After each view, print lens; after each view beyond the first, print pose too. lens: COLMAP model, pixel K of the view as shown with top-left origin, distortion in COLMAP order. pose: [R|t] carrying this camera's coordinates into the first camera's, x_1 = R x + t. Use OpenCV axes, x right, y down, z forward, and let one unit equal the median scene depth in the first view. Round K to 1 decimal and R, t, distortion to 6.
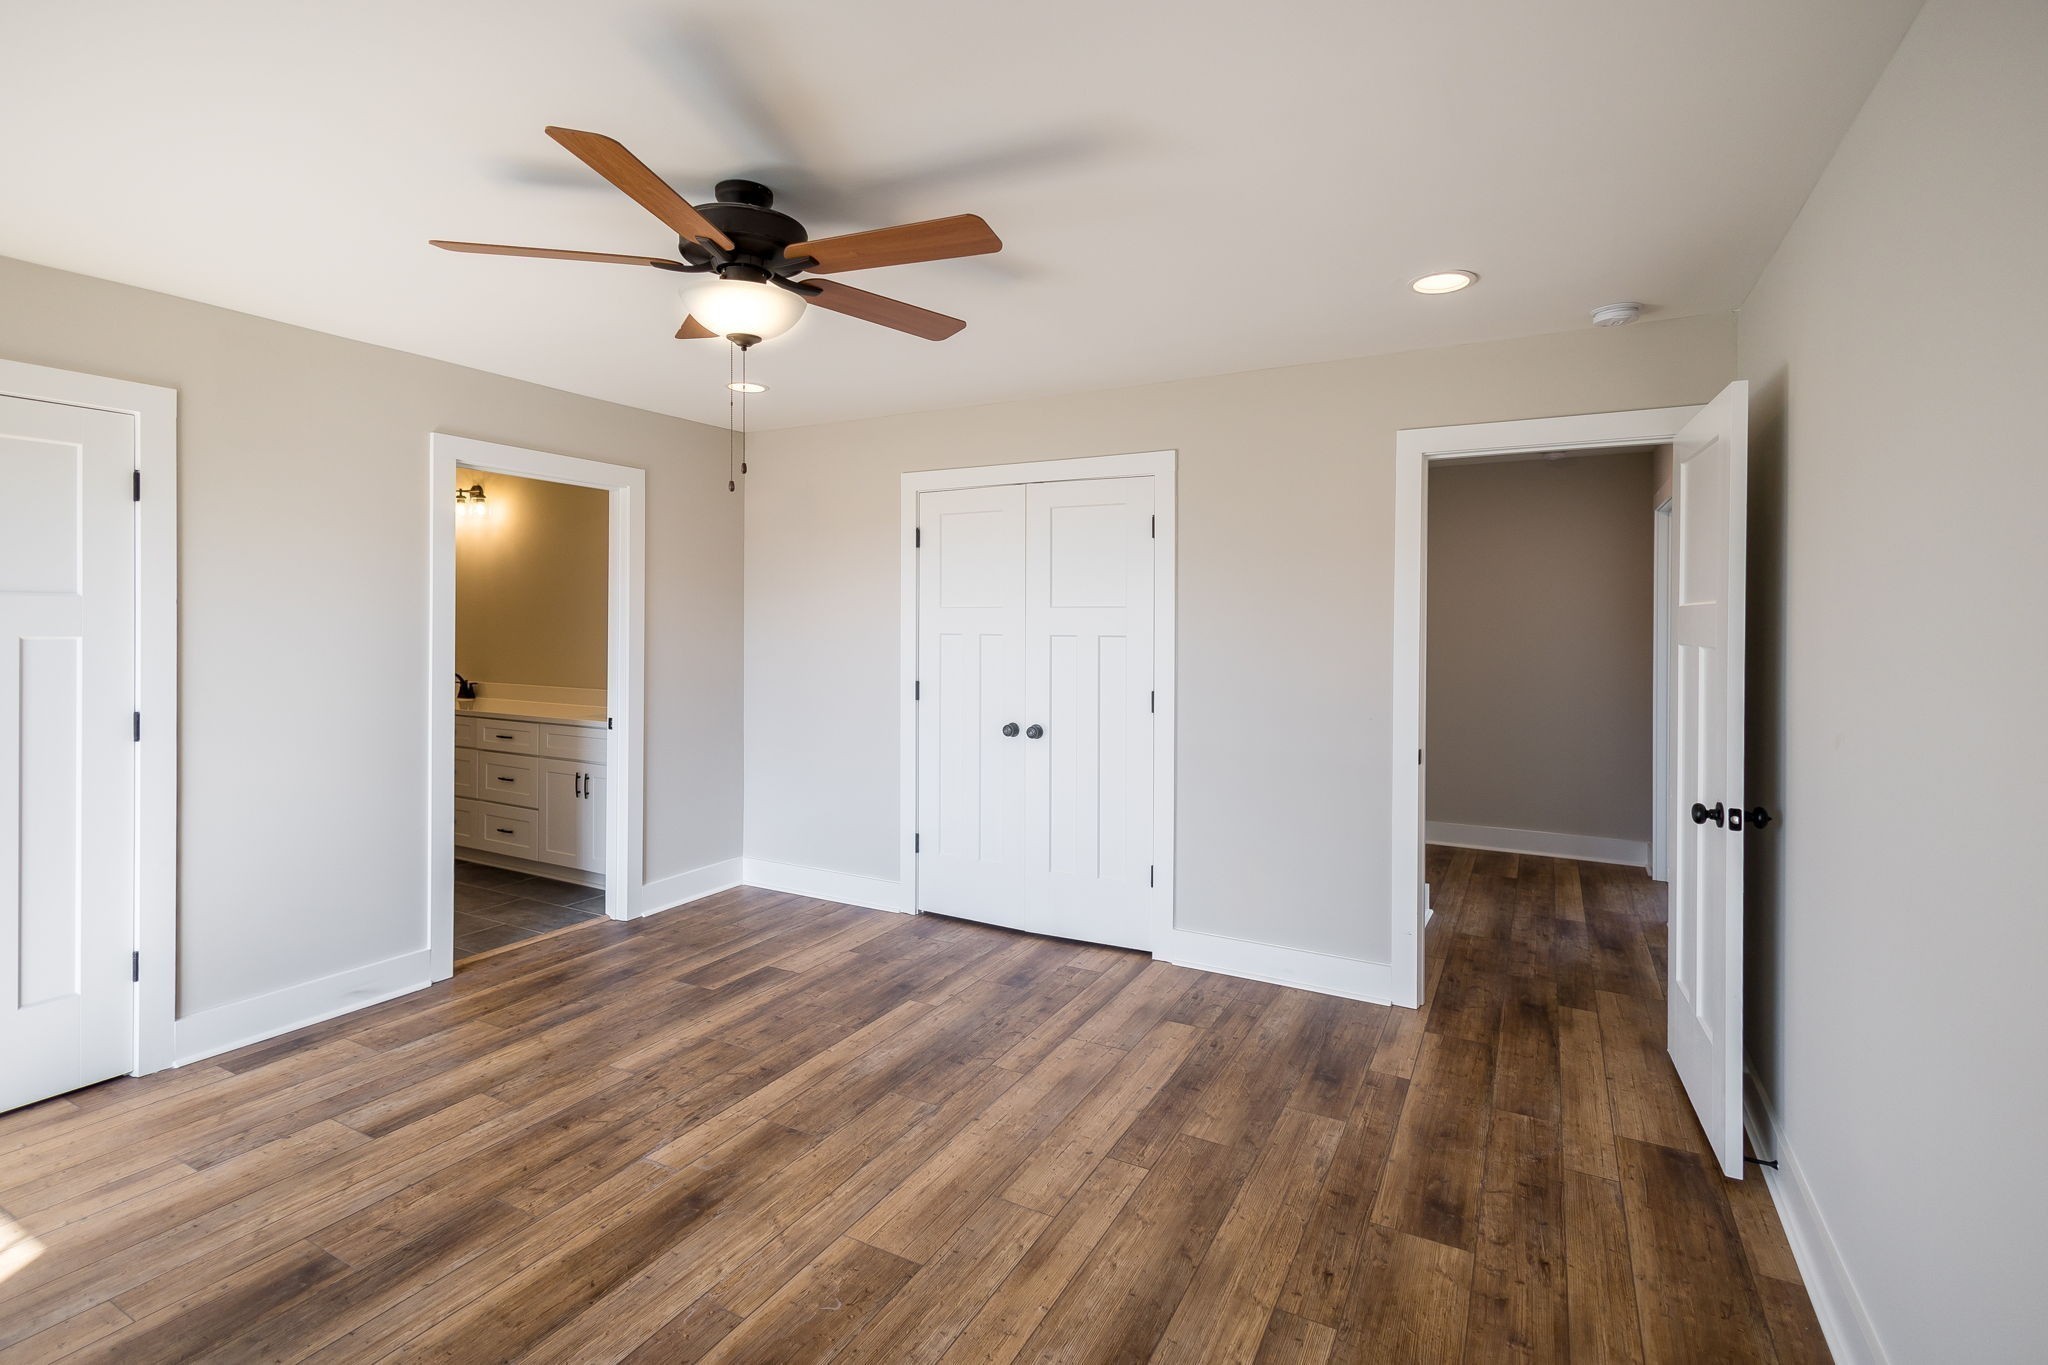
lens RADIAL K [[944.7, 0, 1031.8], [0, 944.7, 622.4], [0, 0, 1]] dist [-0.002979, -0.000423]
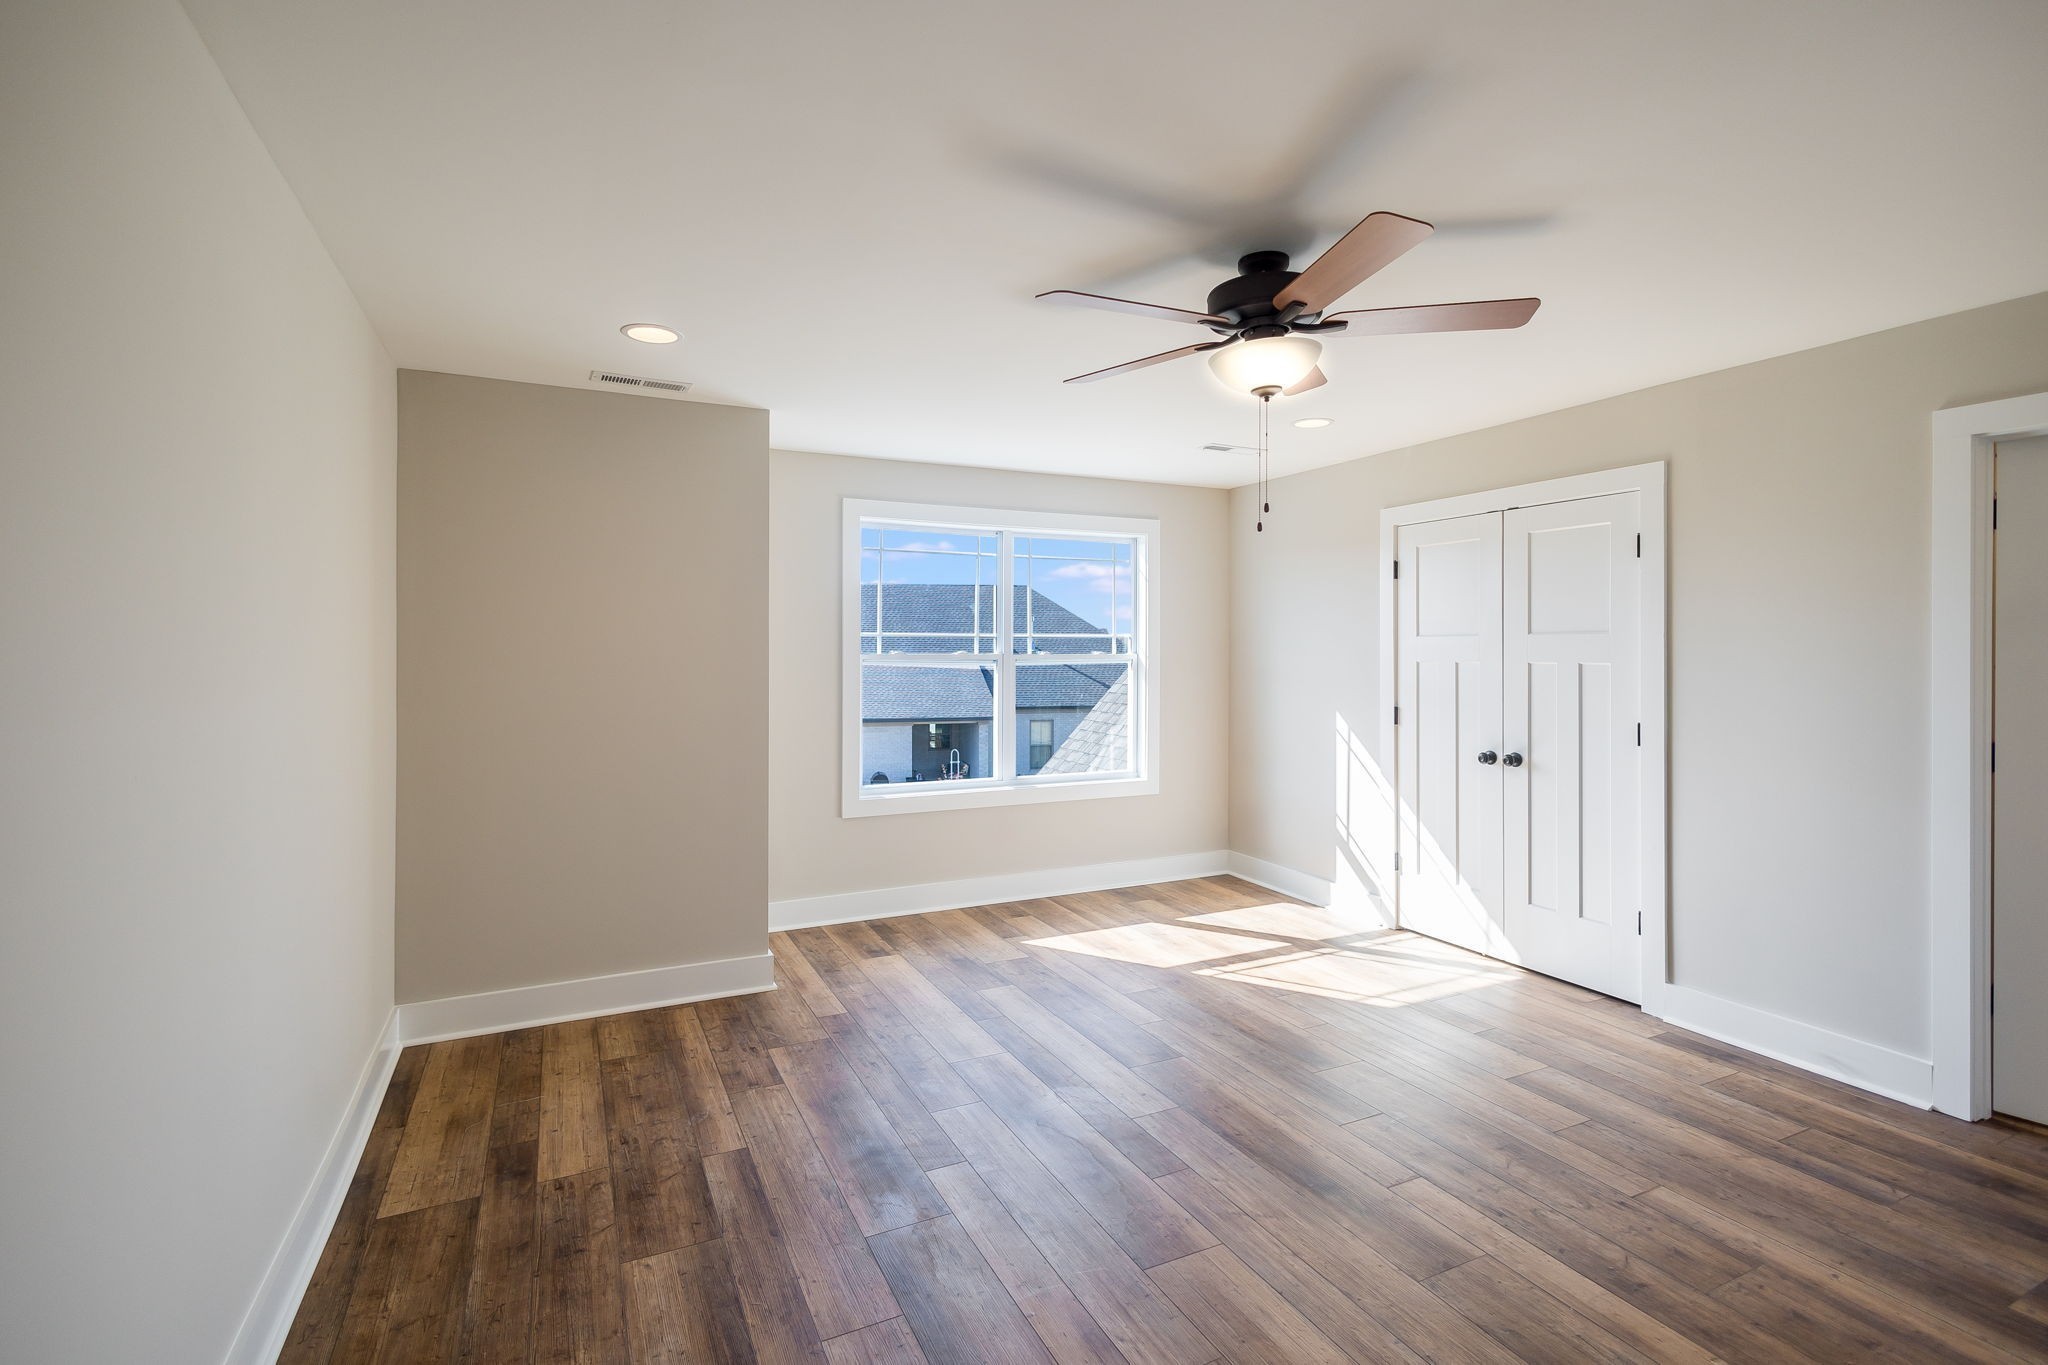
lens RADIAL K [[944.7, 0, 1022.6], [0, 944.7, 666.5], [0, 0, 1]] dist [-0.002979, -0.000423]
pose [[-0.586932, 0.006384, -0.809611, 0.520410], [-0.003524, 0.999939, 0.010440, 0.007445], [0.809628, 0.008981, -0.586874, 0.980667]]
